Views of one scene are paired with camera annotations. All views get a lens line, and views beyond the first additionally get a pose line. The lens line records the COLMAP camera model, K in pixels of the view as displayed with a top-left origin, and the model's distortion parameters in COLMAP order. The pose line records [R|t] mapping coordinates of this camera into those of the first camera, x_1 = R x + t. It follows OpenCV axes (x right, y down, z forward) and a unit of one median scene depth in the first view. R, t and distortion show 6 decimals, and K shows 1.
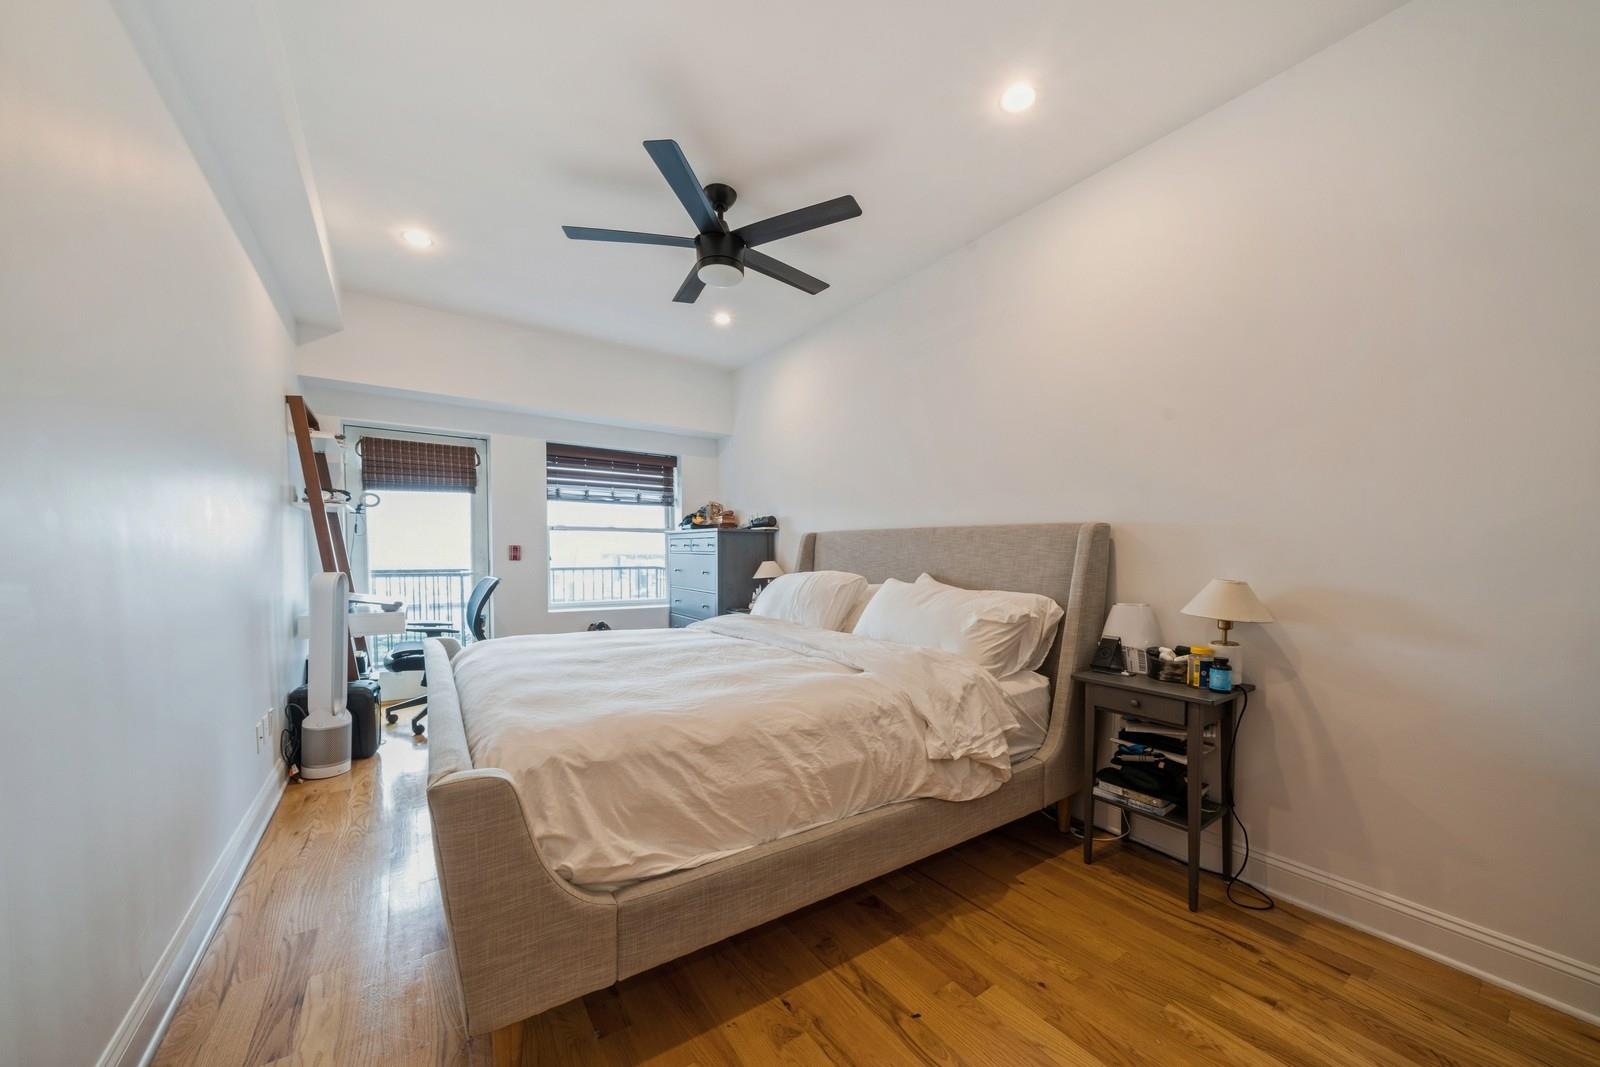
lens RADIAL K [[538.7, 0, 796.6], [0, 538.7, 530.4], [0, 0, 1]] dist [-0.006650, 0.000068]
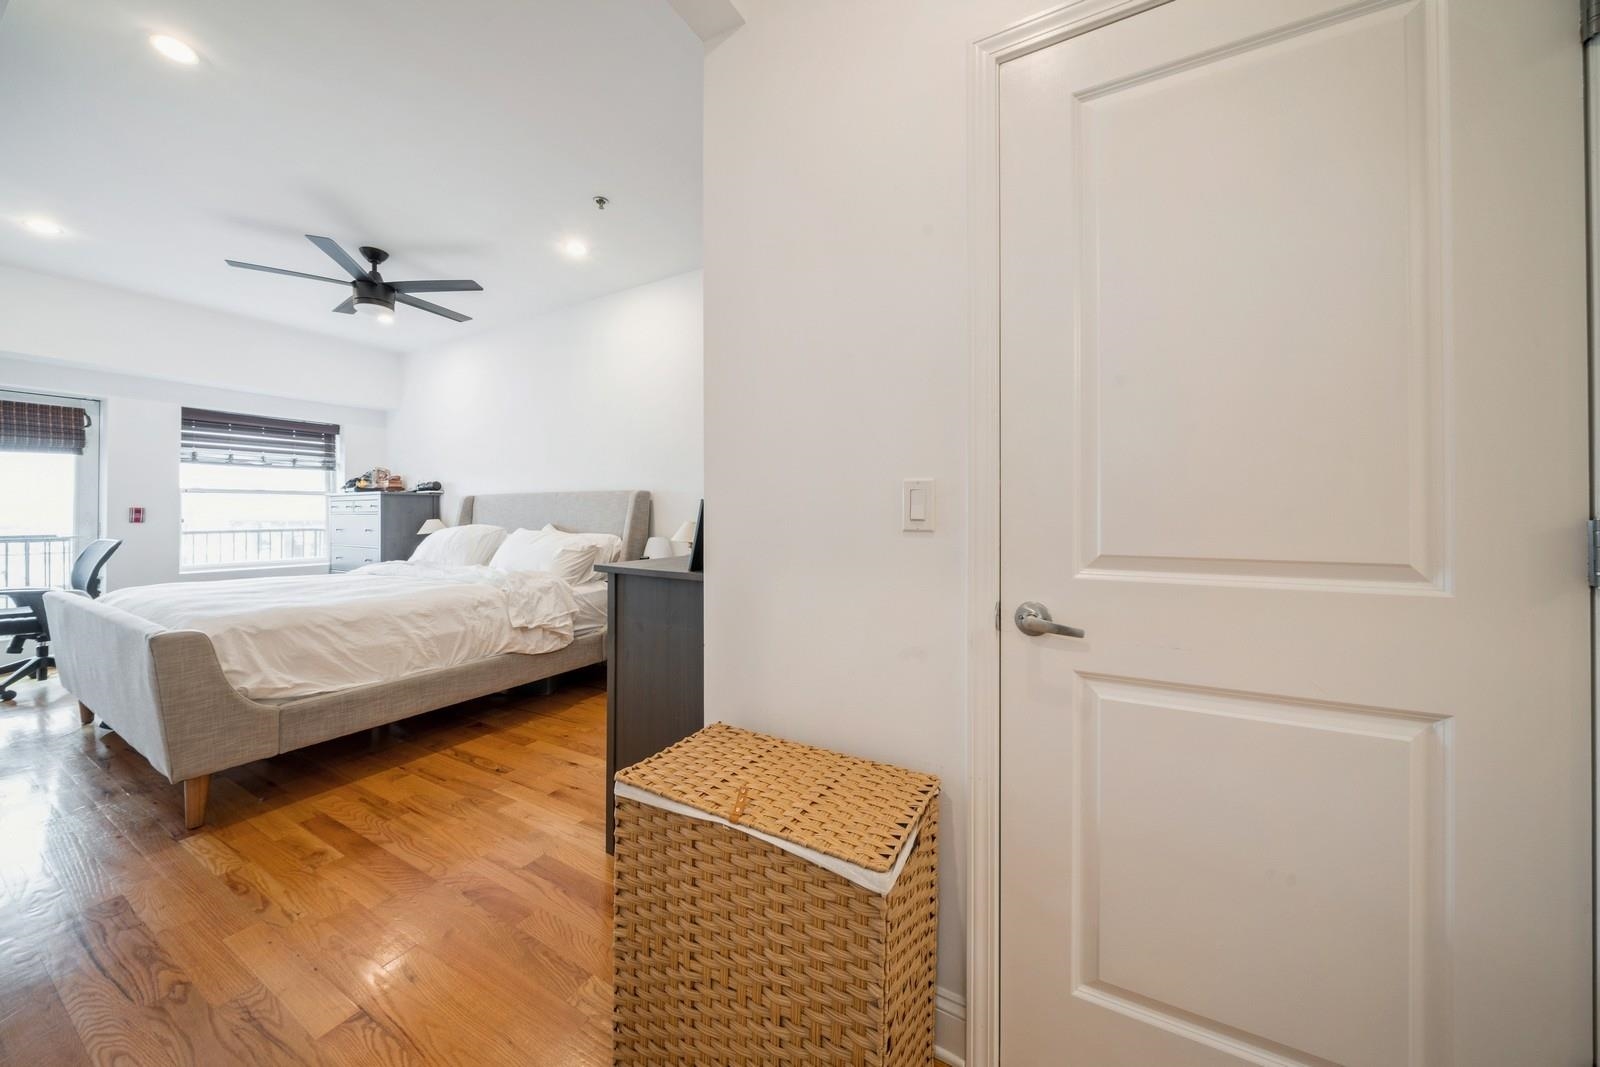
lens RADIAL K [[567.3, 0, 796.7], [0, 567.3, 484.5], [0, 0, 1]] dist [-0.007166, -0.000053]
pose [[0.901931, 0.009126, 0.431784, 0.180382], [-0.003670, 0.999903, -0.013466, -0.008219], [-0.431865, 0.010560, 0.901876, -0.648812]]
